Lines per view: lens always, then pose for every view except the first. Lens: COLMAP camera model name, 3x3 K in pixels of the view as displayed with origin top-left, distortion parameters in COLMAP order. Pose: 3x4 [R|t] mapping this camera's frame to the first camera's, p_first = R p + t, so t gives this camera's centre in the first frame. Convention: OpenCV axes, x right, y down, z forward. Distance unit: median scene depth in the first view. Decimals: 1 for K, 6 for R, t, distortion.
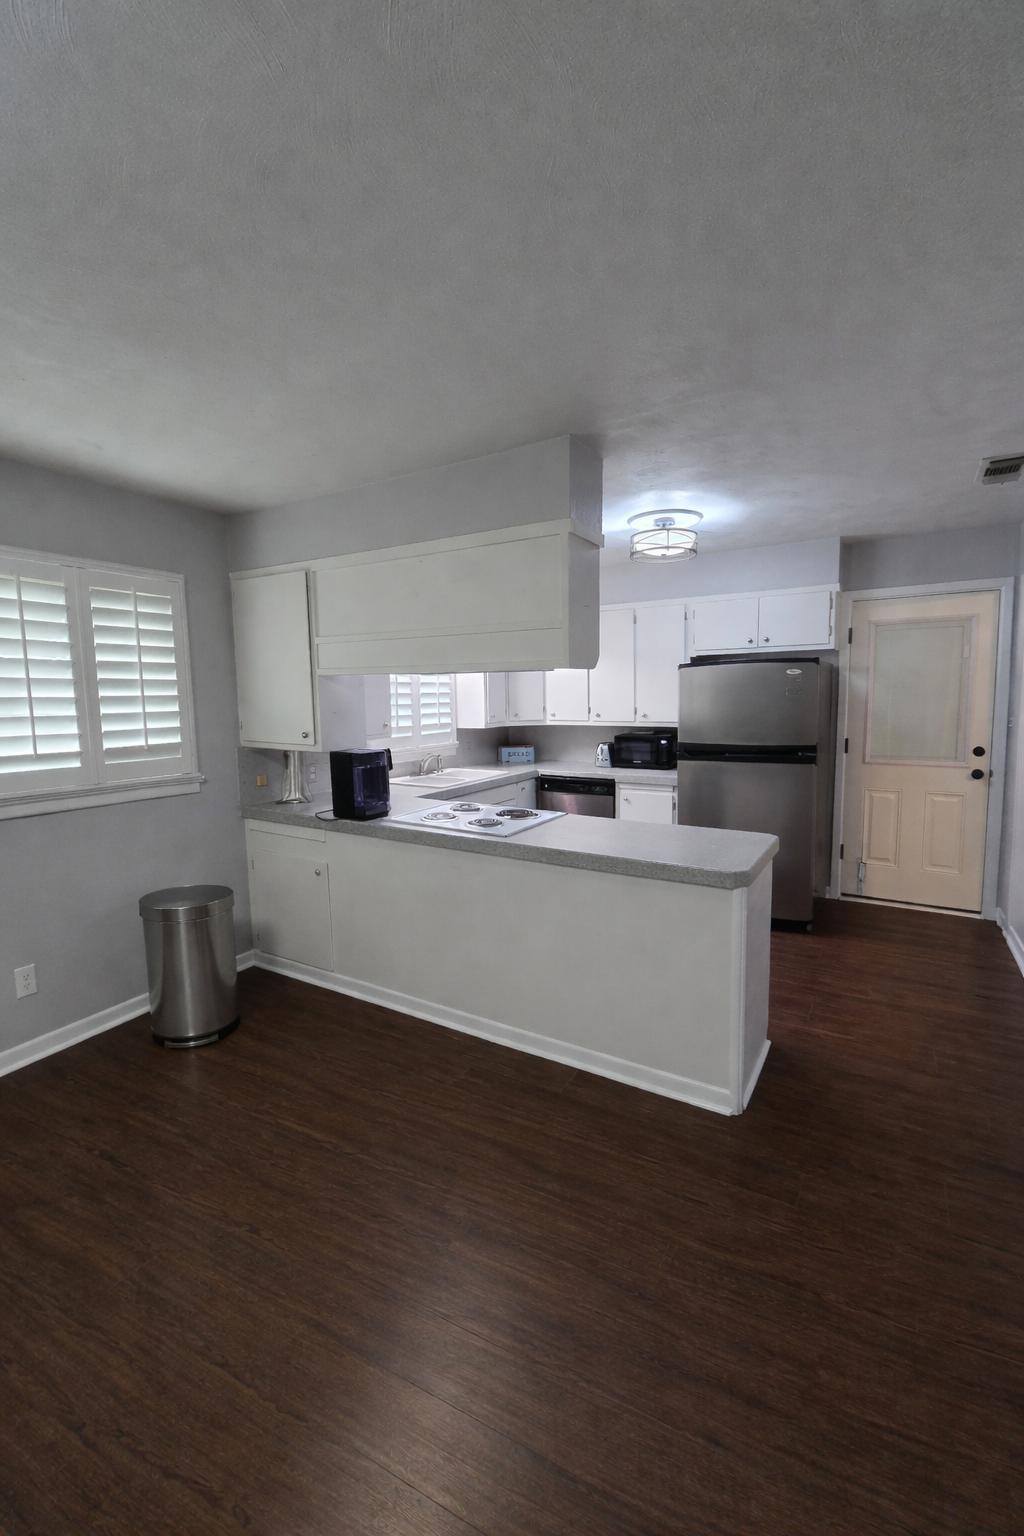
lens RADIAL K [[689.5, 0, 504.5], [0, 689.5, 769.8], [0, 0, 1]] dist [0.043774, 0.000155]
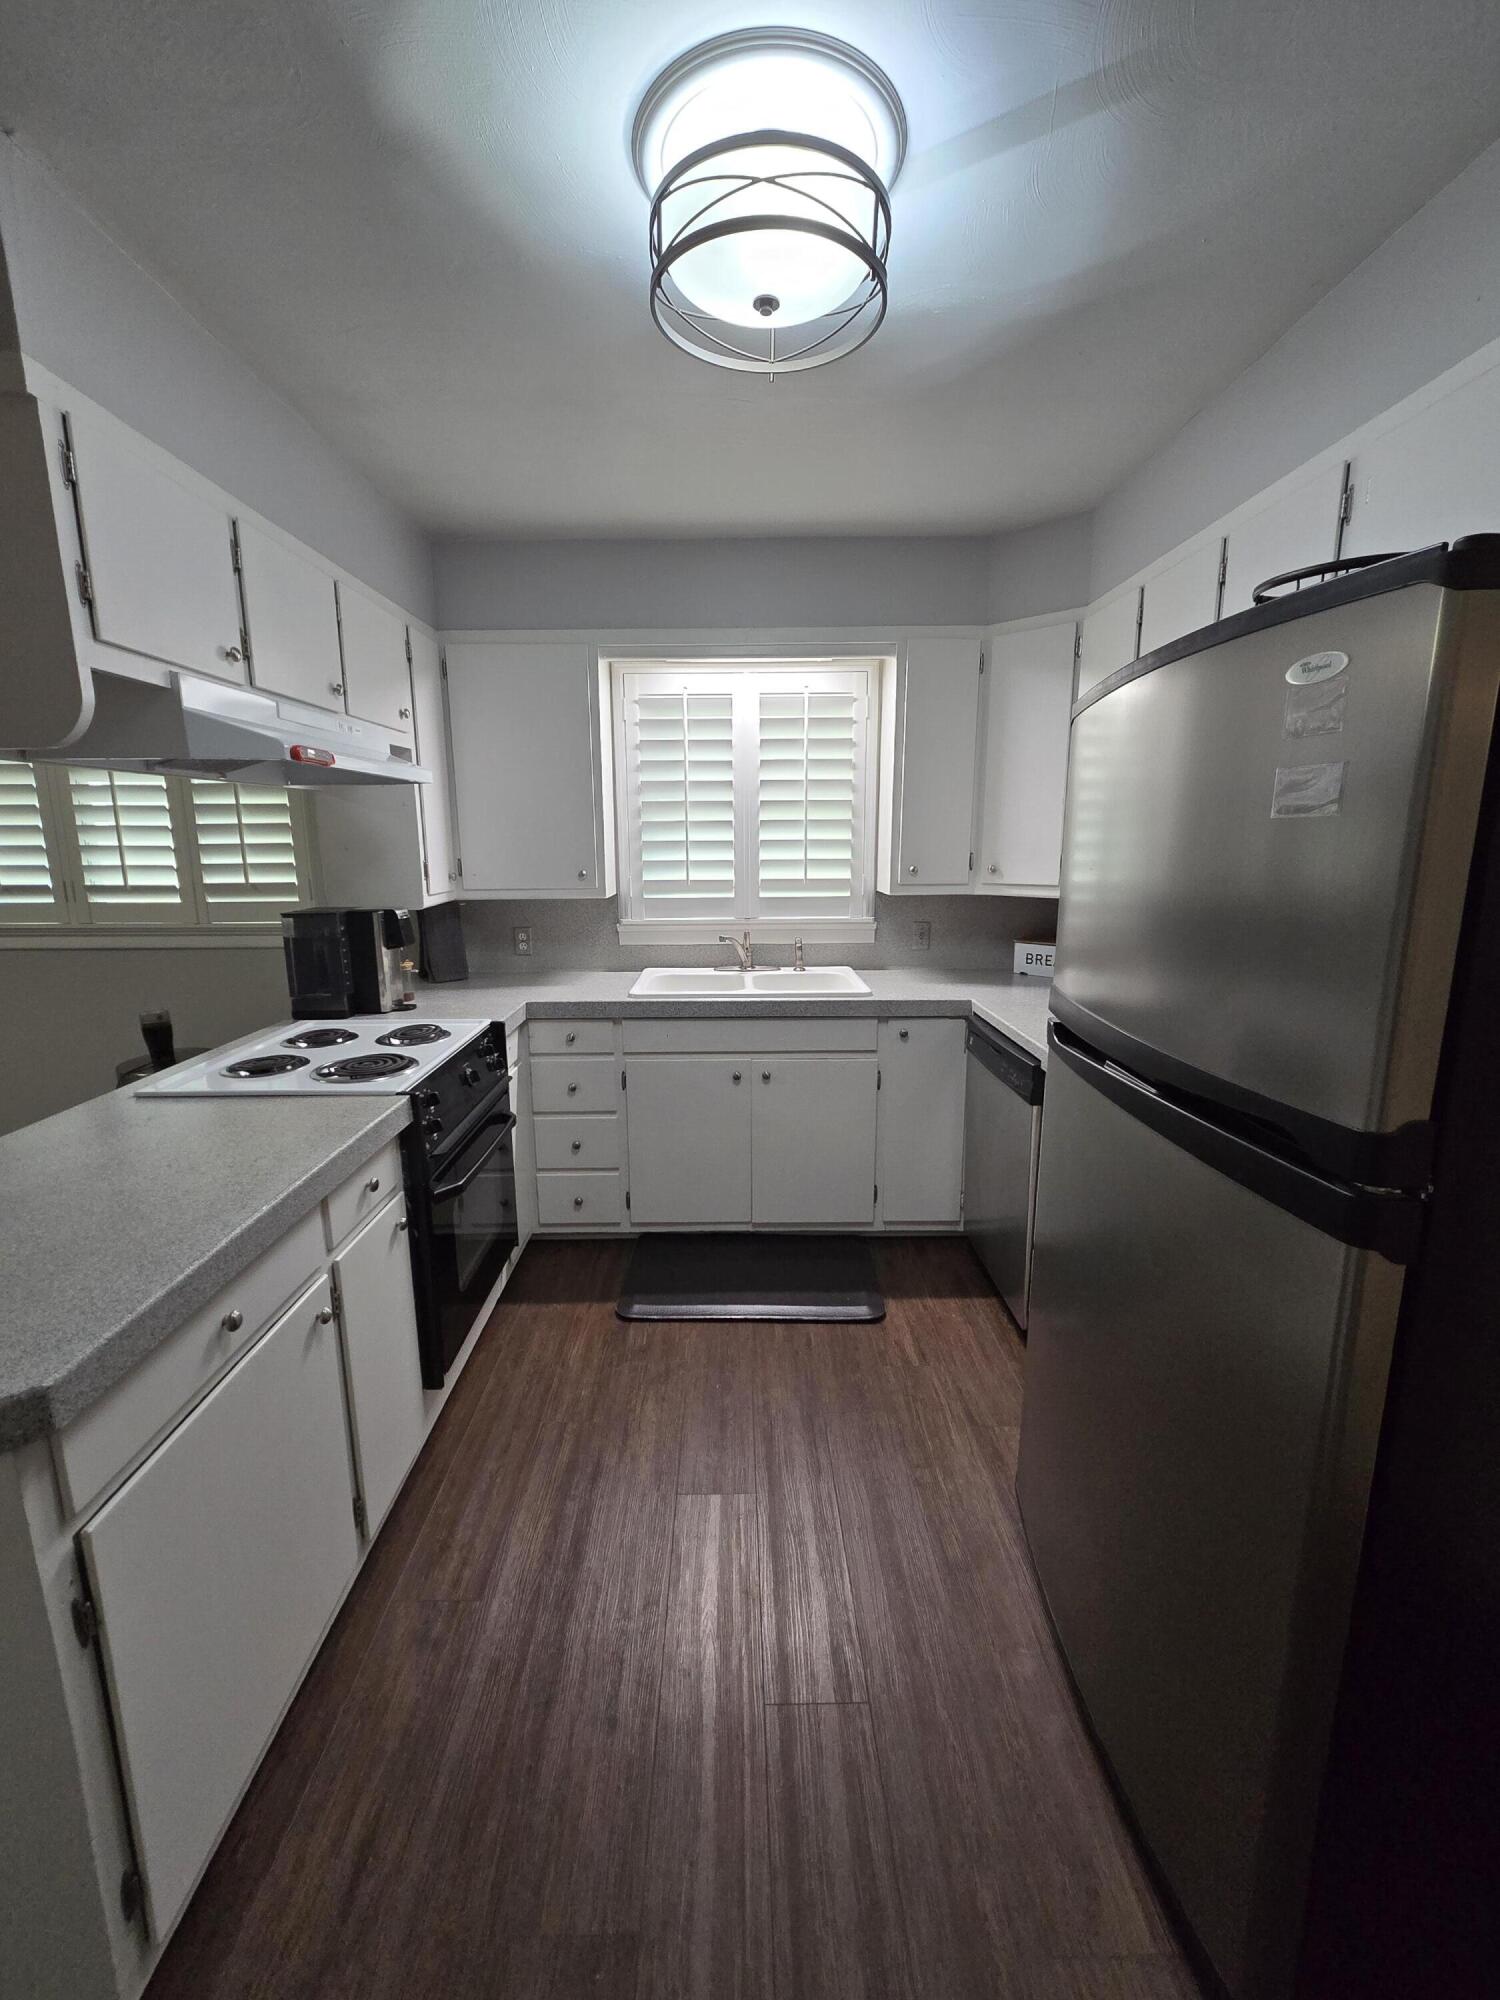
lens RADIAL K [[810.9, 0, 733.5], [0, 810.9, 1003.2], [0, 0, 1]] dist [-0.002796, 0.000290]
pose [[0.535318, 0.176746, -0.825951, 0.451525], [-0.097475, 0.984255, 0.147446, -0.067967], [0.839007, 0.001580, 0.544118, 0.692101]]
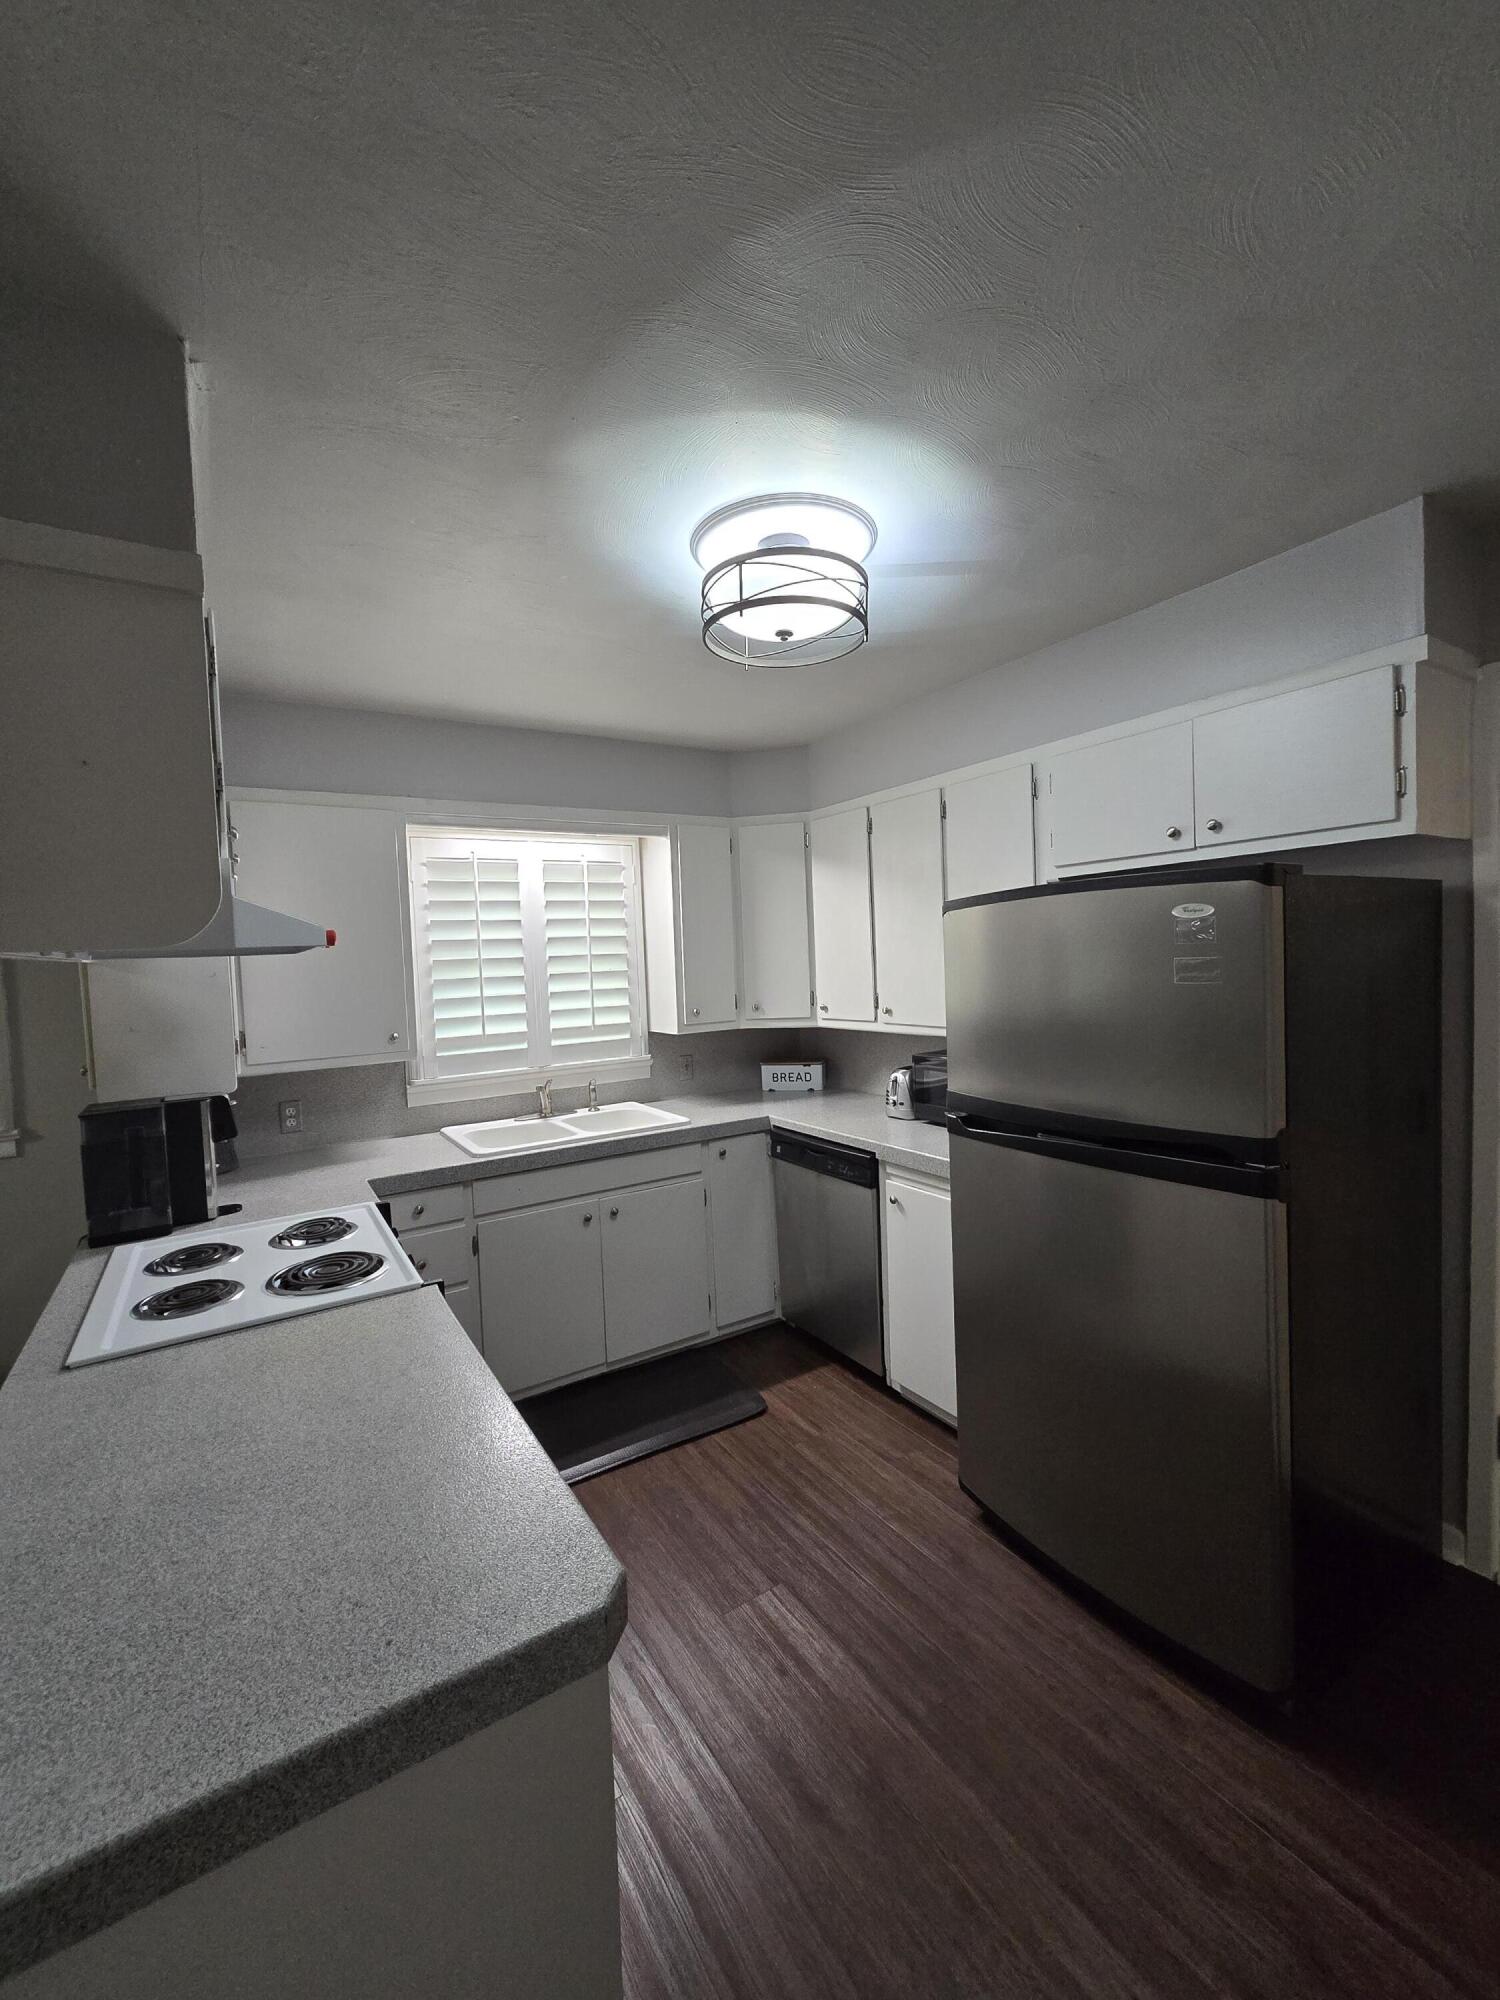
lens RADIAL K [[810.9, 0, 743.4], [0, 810.9, 1005.9], [0, 0, 1]] dist [-0.002796, 0.000290]
pose [[0.900453, 0.001181, -0.434952, 0.344760], [-0.021941, 0.998847, -0.042711, -0.065325], [0.434400, 0.048002, 0.899440, 0.505324]]
